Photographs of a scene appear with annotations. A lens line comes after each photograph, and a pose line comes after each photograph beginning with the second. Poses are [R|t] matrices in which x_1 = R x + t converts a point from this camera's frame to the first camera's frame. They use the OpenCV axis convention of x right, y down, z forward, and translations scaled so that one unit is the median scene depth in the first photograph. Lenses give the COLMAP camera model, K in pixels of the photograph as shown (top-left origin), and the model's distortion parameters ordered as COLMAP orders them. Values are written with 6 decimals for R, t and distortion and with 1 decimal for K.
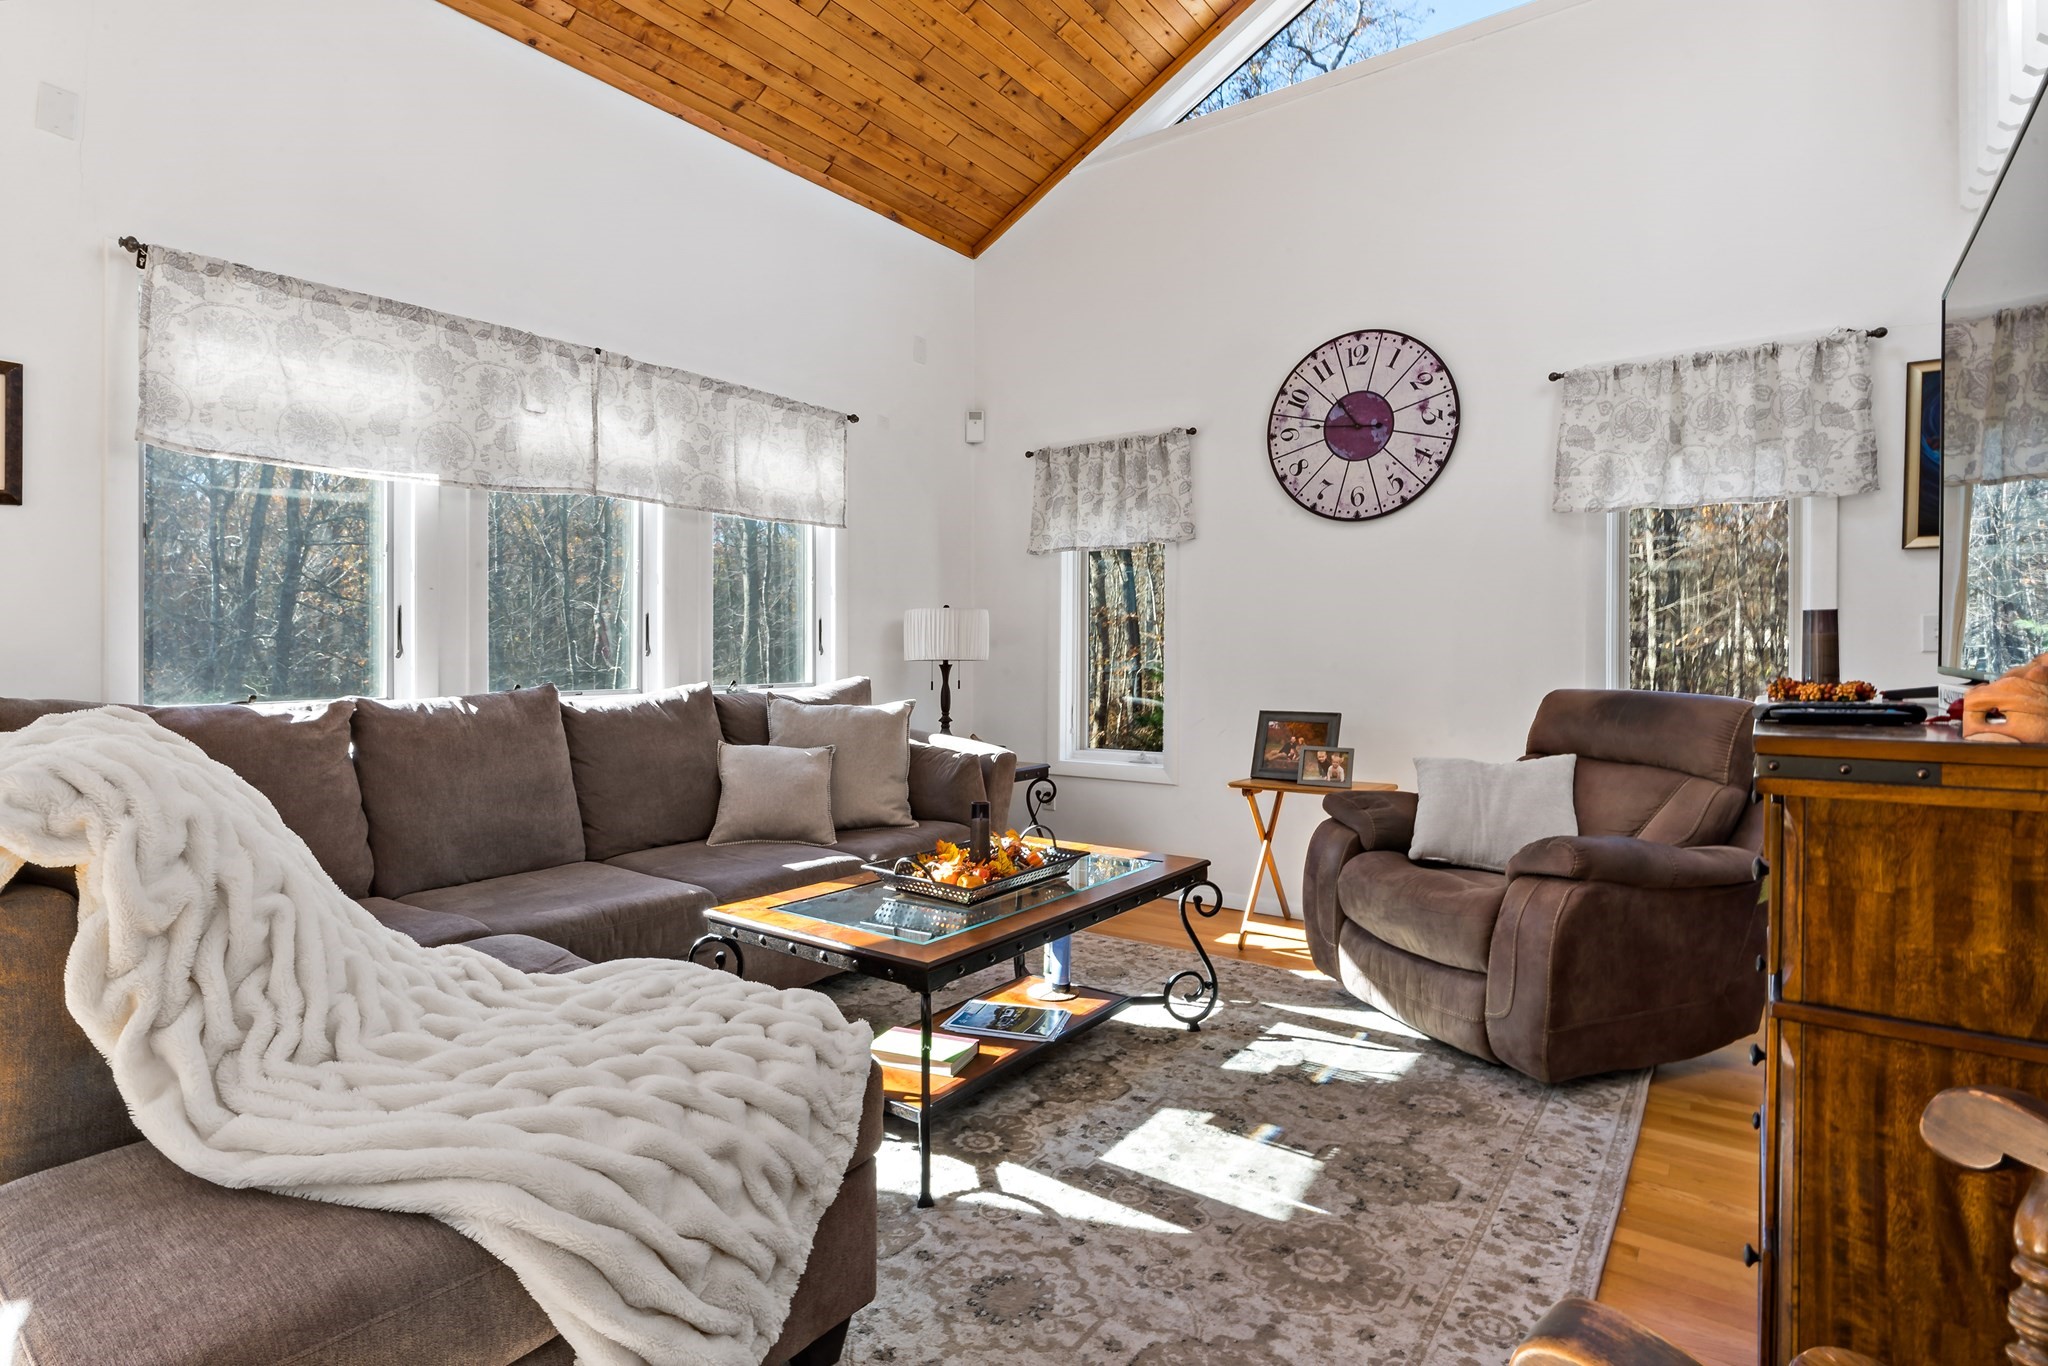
lens RADIAL K [[1035.1, 0, 998.7], [0, 1035.1, 647.5], [0, 0, 1]] dist [-0.008745, 0.004529]
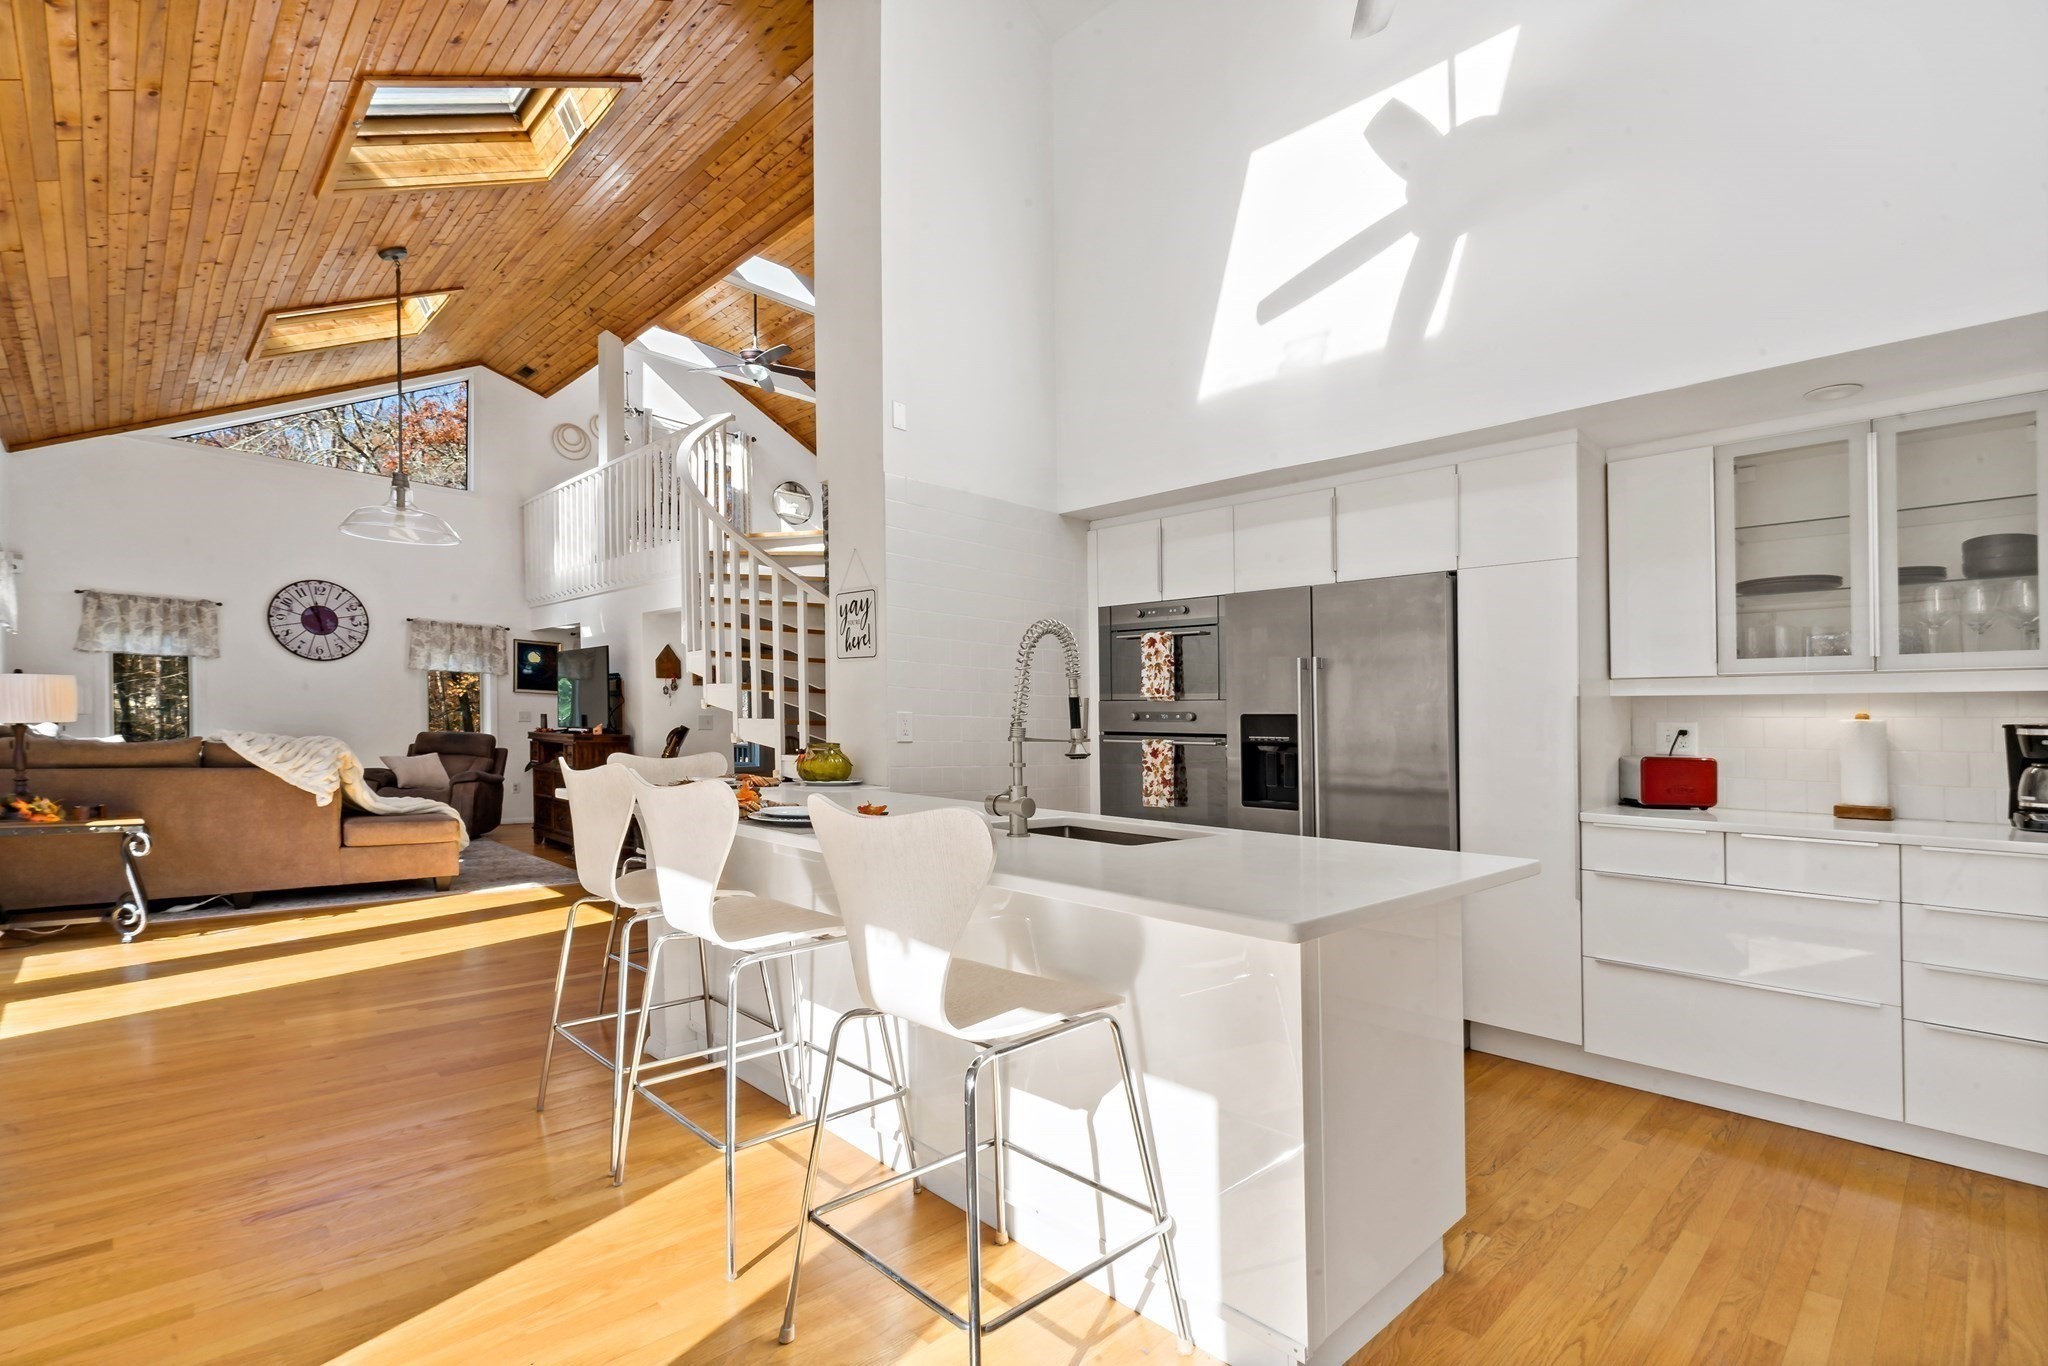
lens RADIAL K [[934.6, 0, 1069.8], [0, 934.6, 773.2], [0, 0, 1]] dist [-0.012765, 0.001974]
pose [[0.111934, -0.033822, 0.993140, -1.857871], [-0.030192, 0.998843, 0.037420, 0.004466], [-0.993257, -0.034174, 0.110784, -1.118543]]
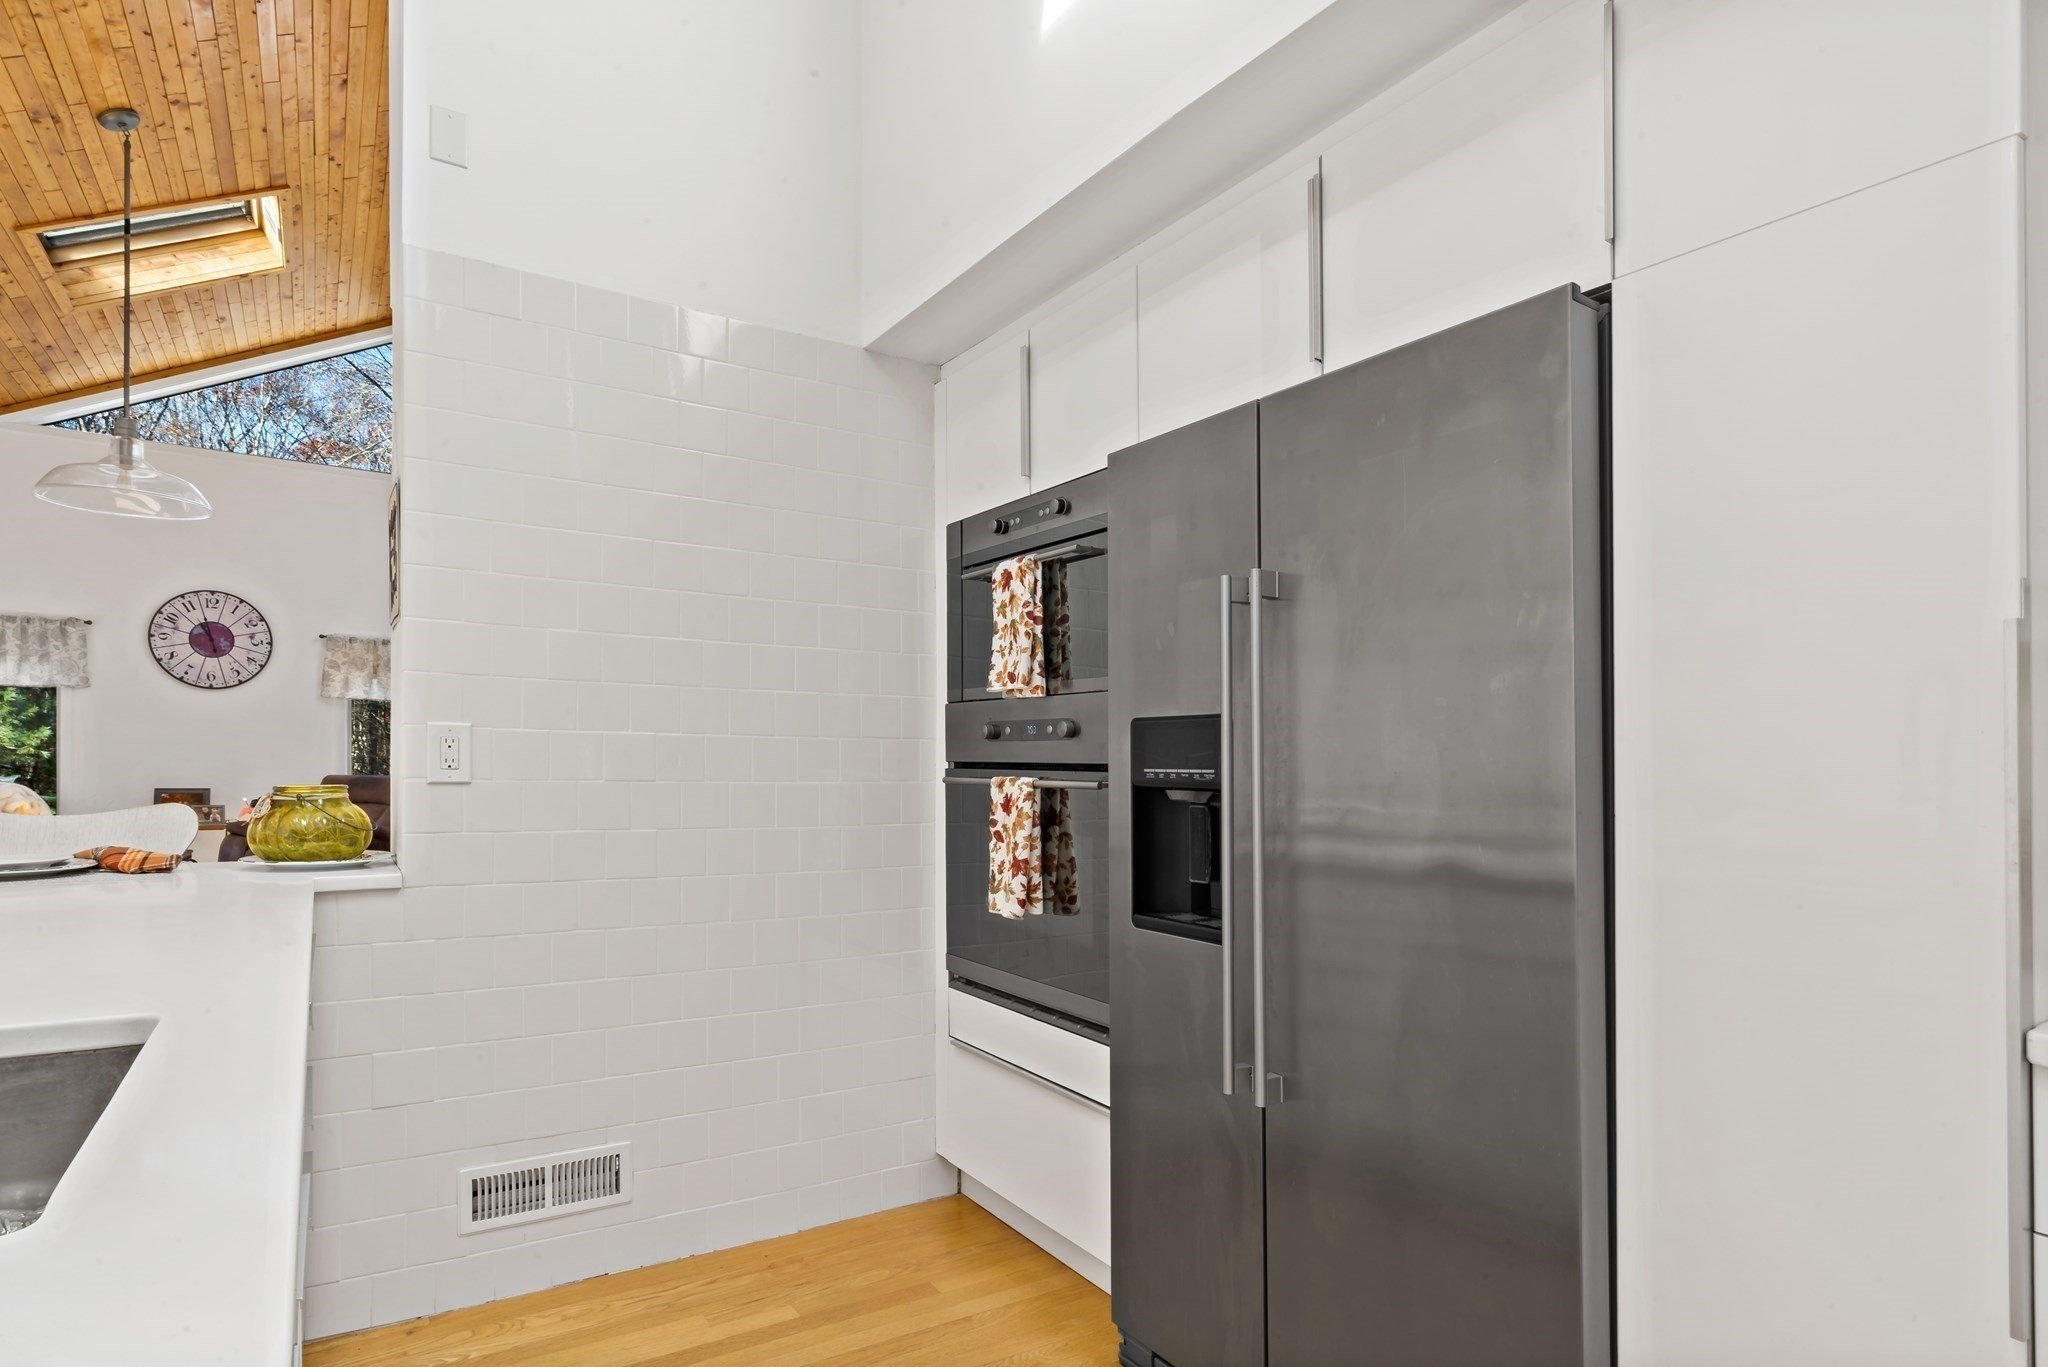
lens RADIAL K [[1100.2, 0, 1050.6], [0, 1100.2, 753.0], [0, 0, 1]] dist [0.003995, -0.001574]
pose [[0.349516, 0.022373, 0.936663, -1.203871], [-0.020488, 0.999658, -0.016233, -0.002290], [-0.936706, -0.013516, 0.349855, -1.390689]]
